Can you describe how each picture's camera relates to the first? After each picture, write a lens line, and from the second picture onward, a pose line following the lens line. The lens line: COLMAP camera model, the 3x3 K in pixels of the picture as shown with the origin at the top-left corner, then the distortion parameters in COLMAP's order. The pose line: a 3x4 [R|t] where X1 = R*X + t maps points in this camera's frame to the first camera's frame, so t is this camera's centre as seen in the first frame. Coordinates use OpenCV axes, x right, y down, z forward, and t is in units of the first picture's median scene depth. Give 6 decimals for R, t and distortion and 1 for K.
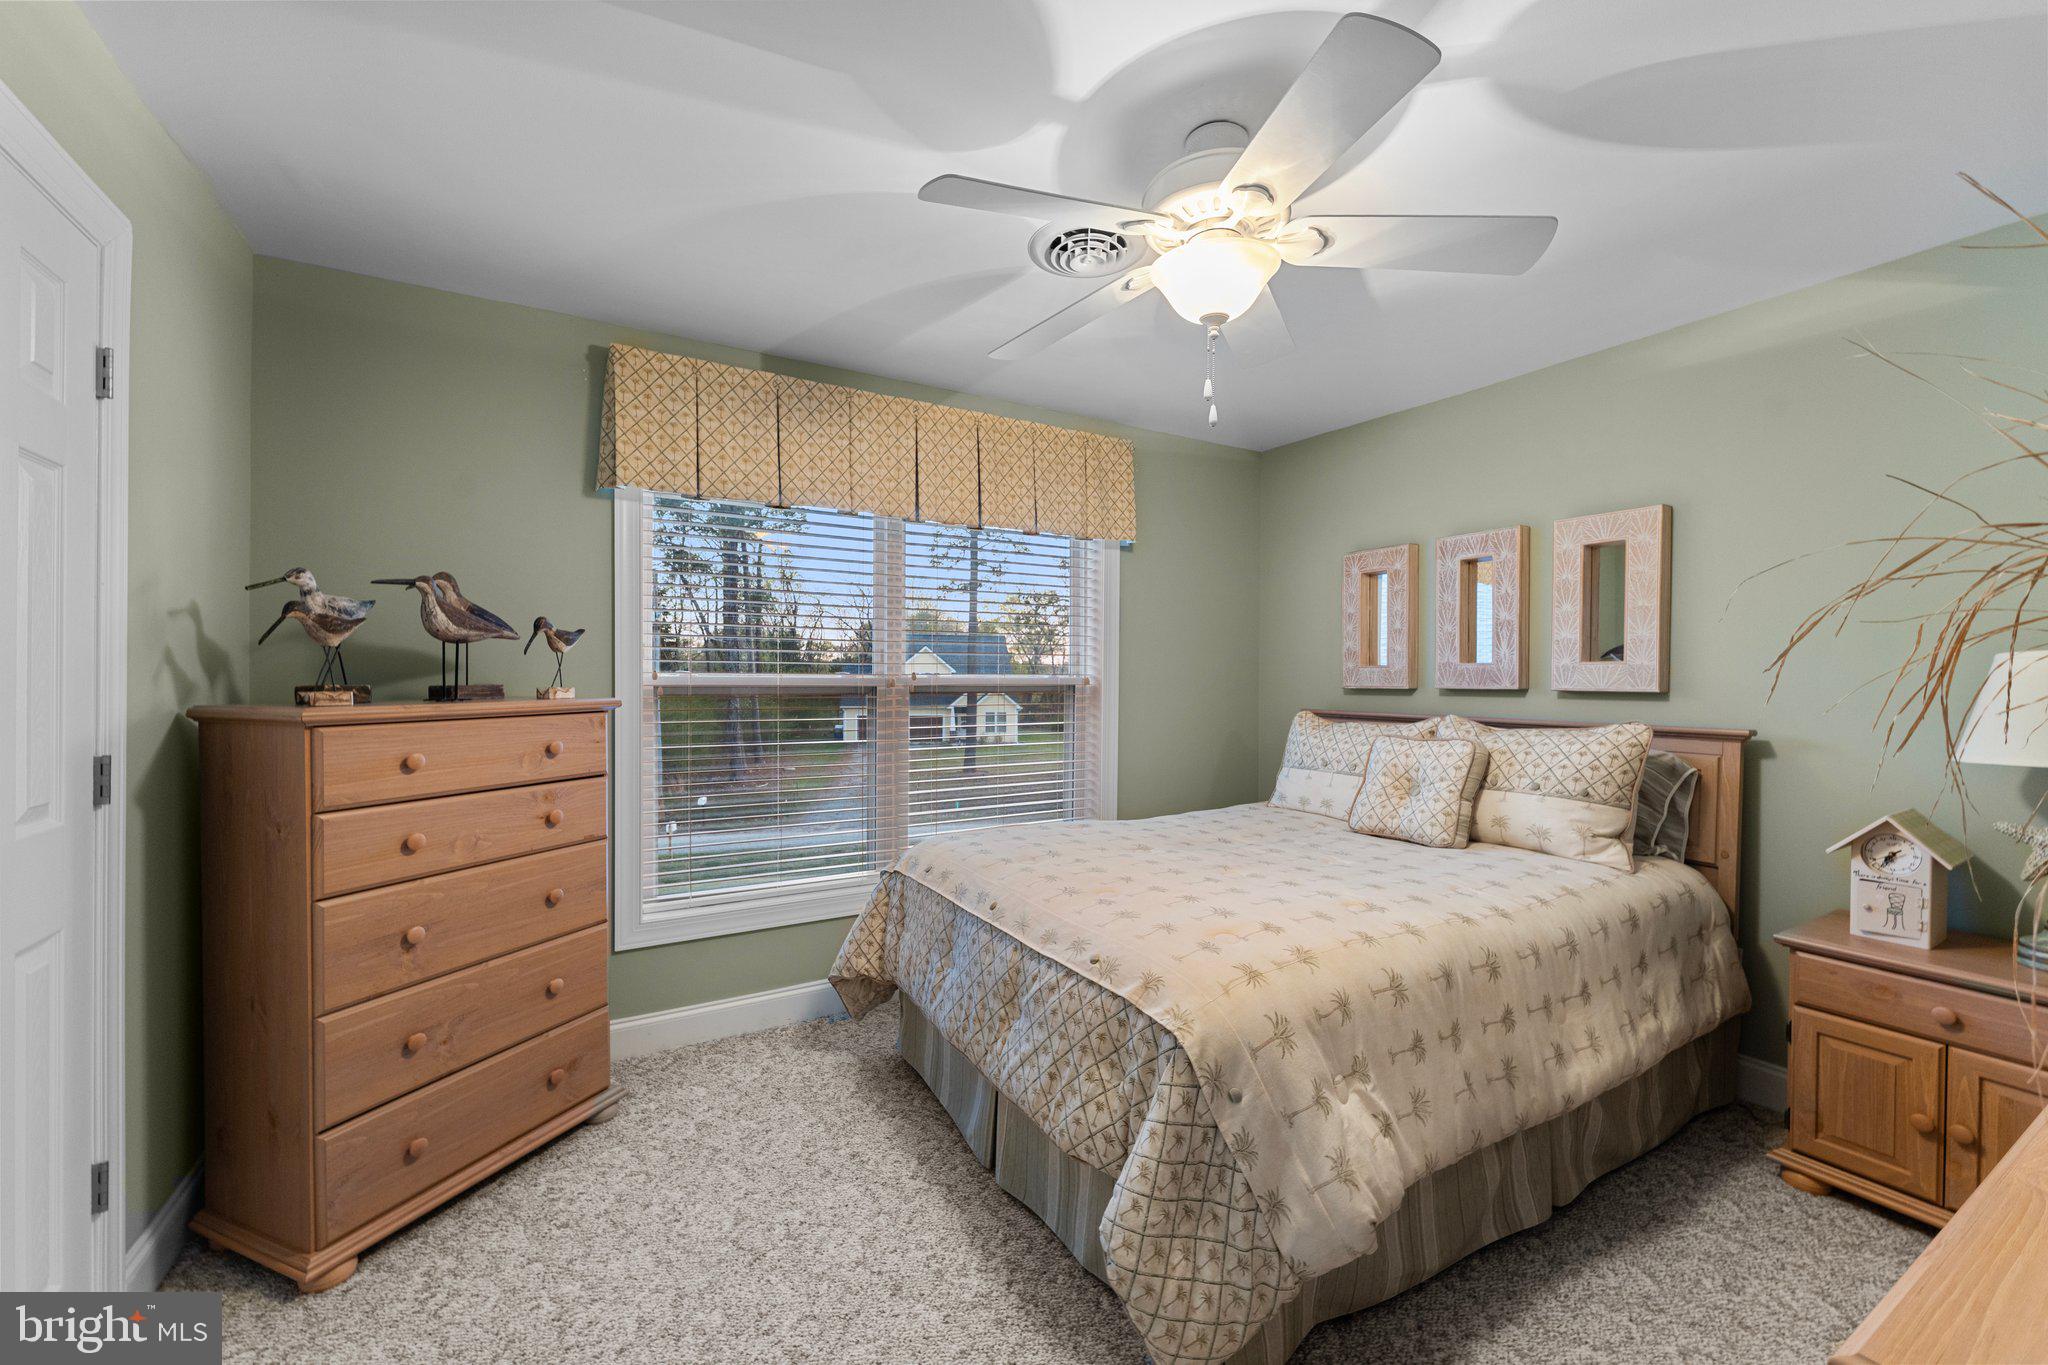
lens RADIAL K [[835.4, 0, 1022.7], [0, 835.4, 663.7], [0, 0, 1]] dist [0.002017, -0.000171]
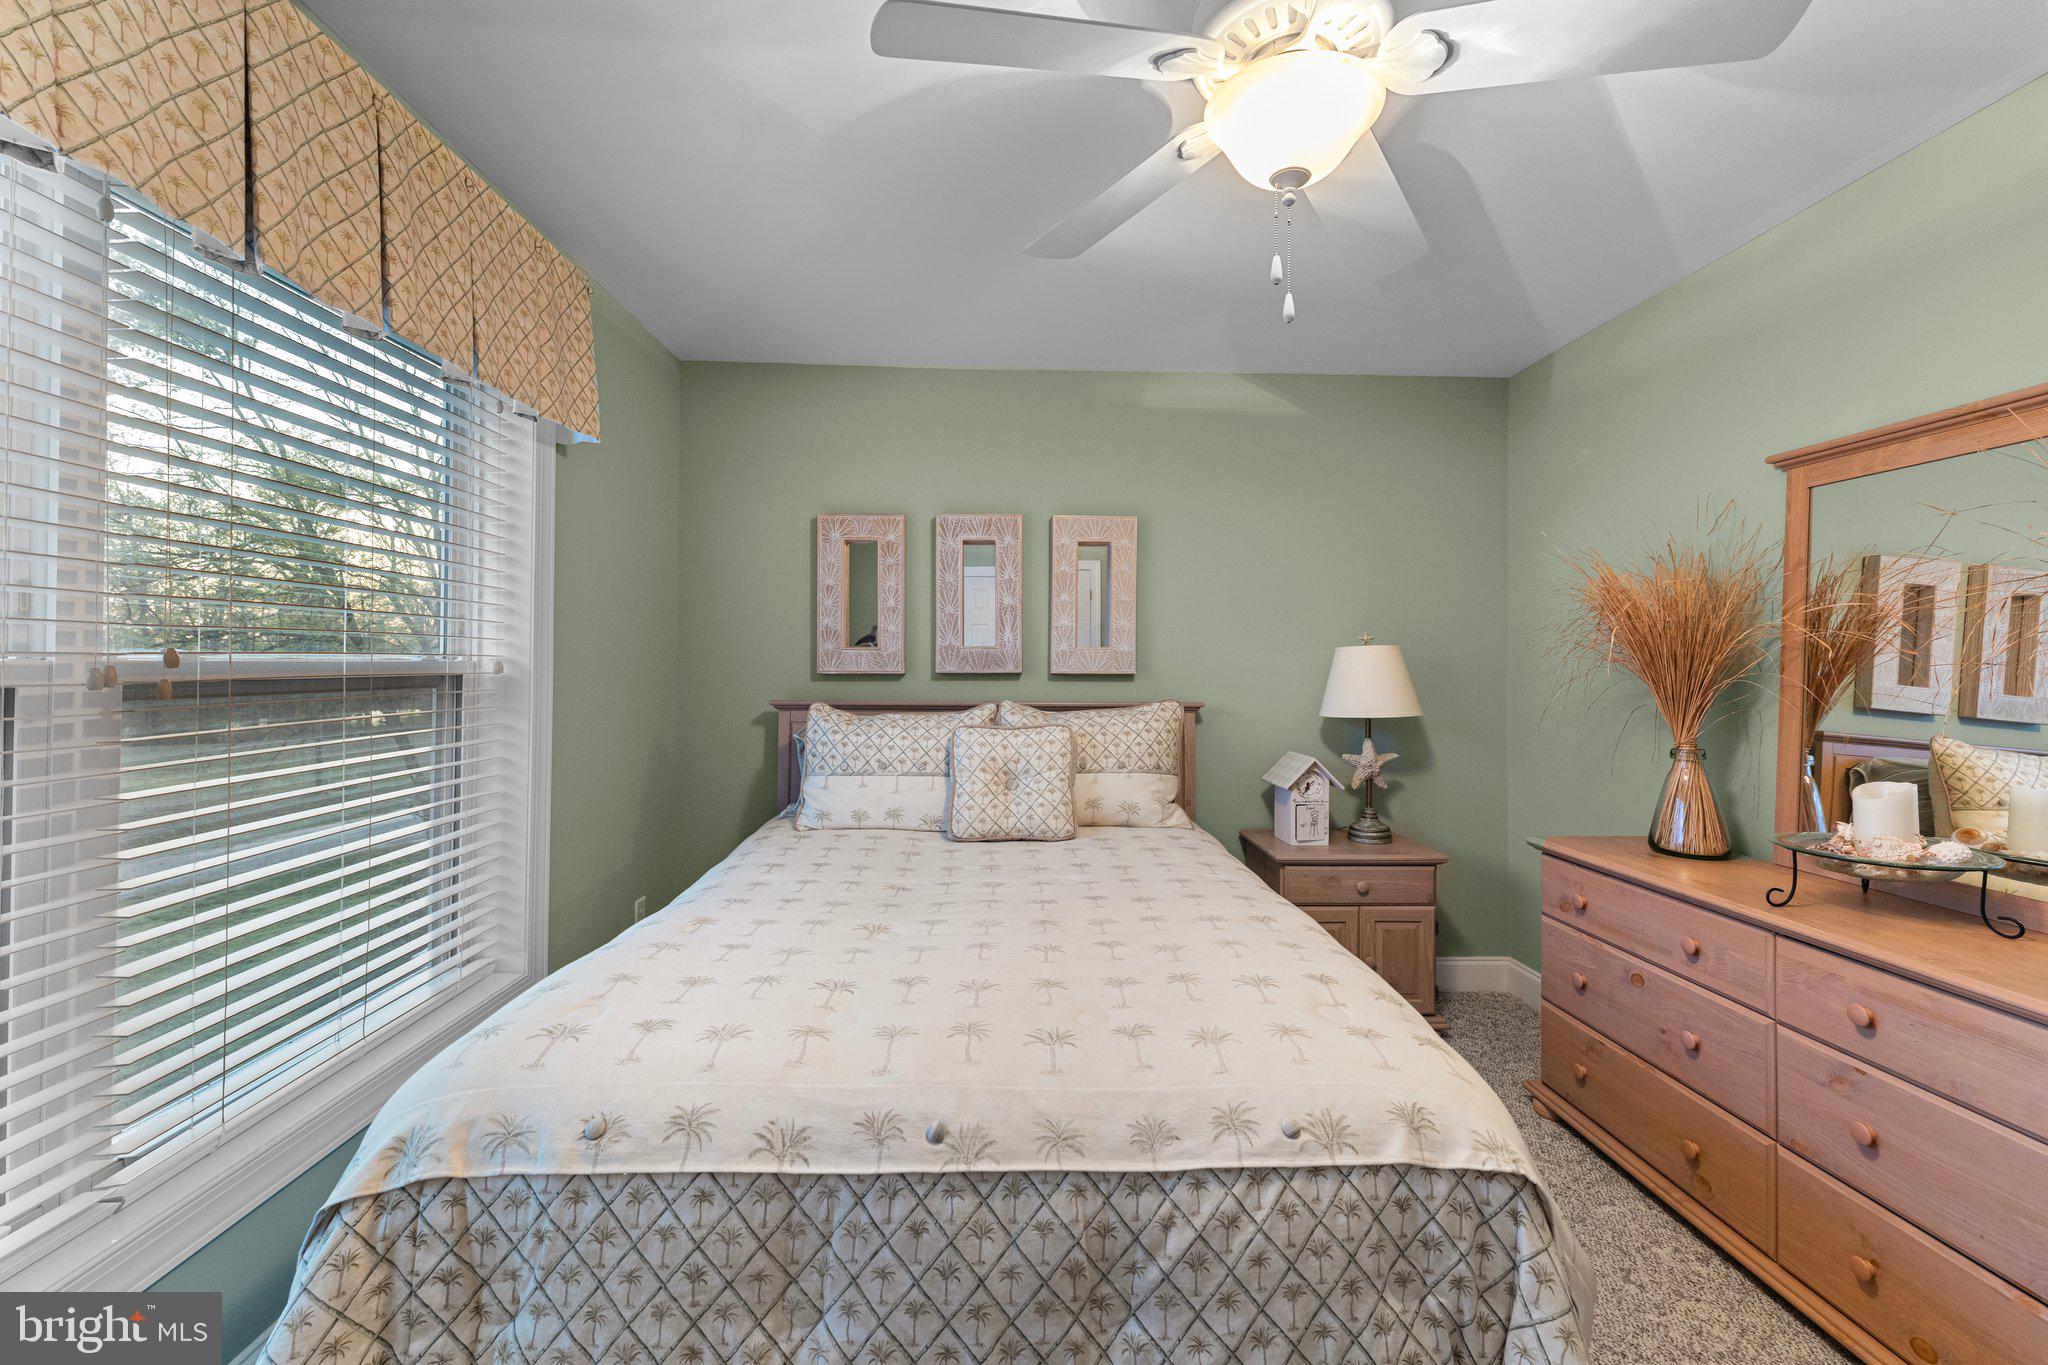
lens RADIAL K [[829.2, 0, 1025.4], [0, 829.2, 652.5], [0, 0, 1]] dist [-0.000687, 0.000085]
pose [[0.463352, 0.011303, 0.886102, -0.374564], [-0.017799, 0.999836, -0.003446, 0.010537], [-0.885995, -0.014175, 0.463477, 0.626362]]
